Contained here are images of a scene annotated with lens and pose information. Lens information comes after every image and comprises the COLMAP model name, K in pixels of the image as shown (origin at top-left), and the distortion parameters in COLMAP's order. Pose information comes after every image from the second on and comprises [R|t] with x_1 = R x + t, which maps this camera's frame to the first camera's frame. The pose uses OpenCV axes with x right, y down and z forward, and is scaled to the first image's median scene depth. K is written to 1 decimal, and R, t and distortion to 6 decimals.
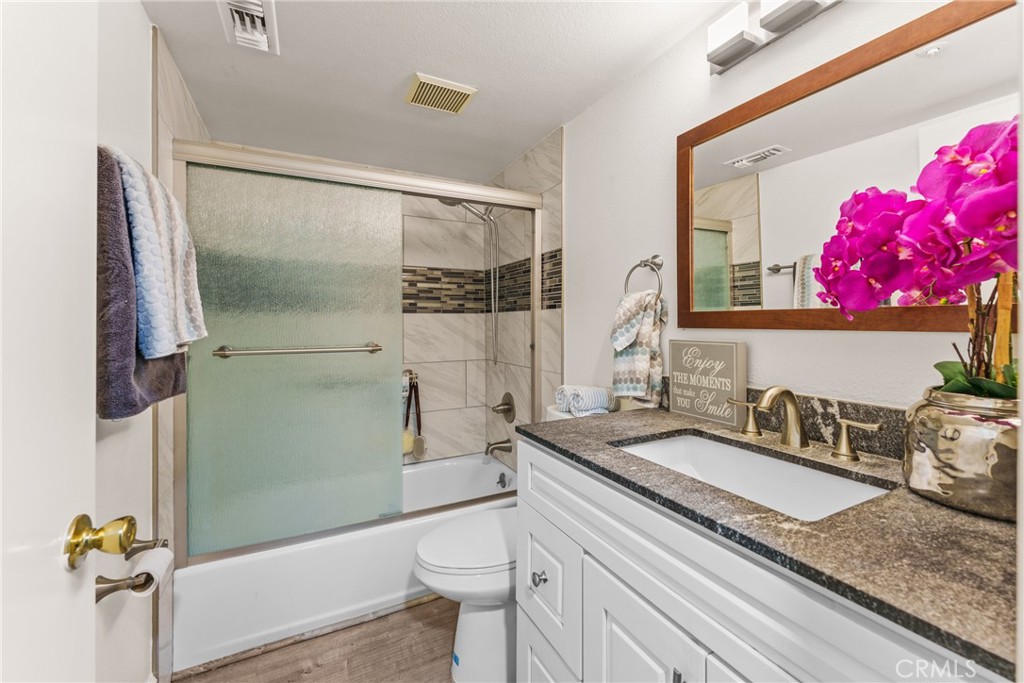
lens RADIAL K [[414.3, 0, 513.9], [0, 414.3, 326.6], [0, 0, 1]] dist [0.000145, -0.000258]
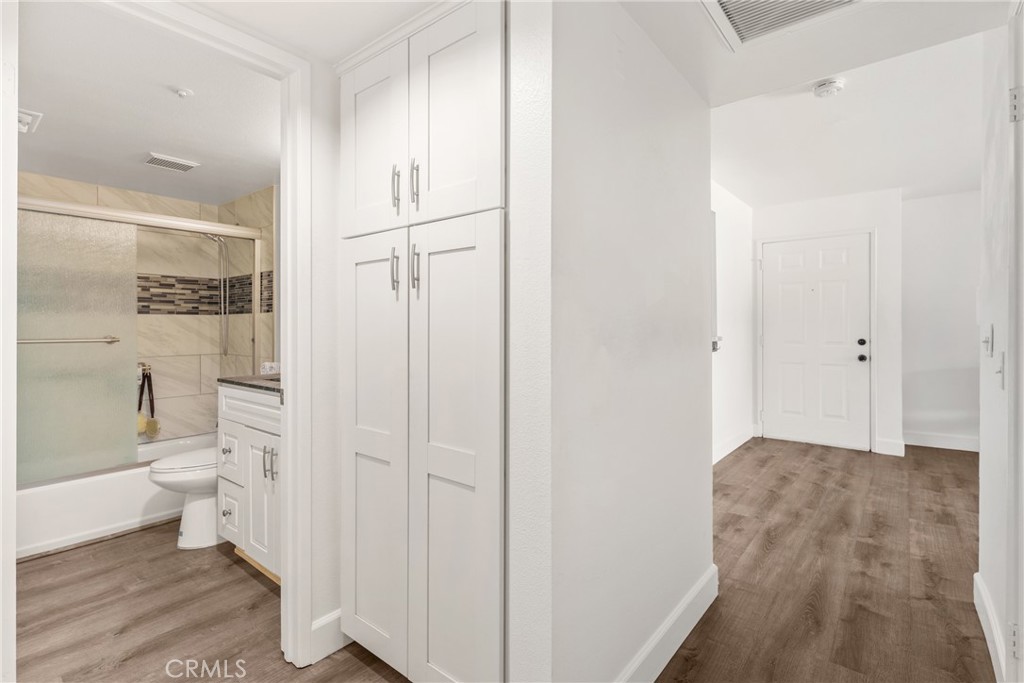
lens RADIAL K [[485.4, 0, 511.4], [0, 485.4, 332.9], [0, 0, 1]] dist [-0.003913, -0.000536]
pose [[0.915752, 0.000530, 0.401745, 0.153480], [-0.000710, 1.000000, 0.000298, 0.020048], [-0.401744, -0.000558, 0.915752, -0.673366]]
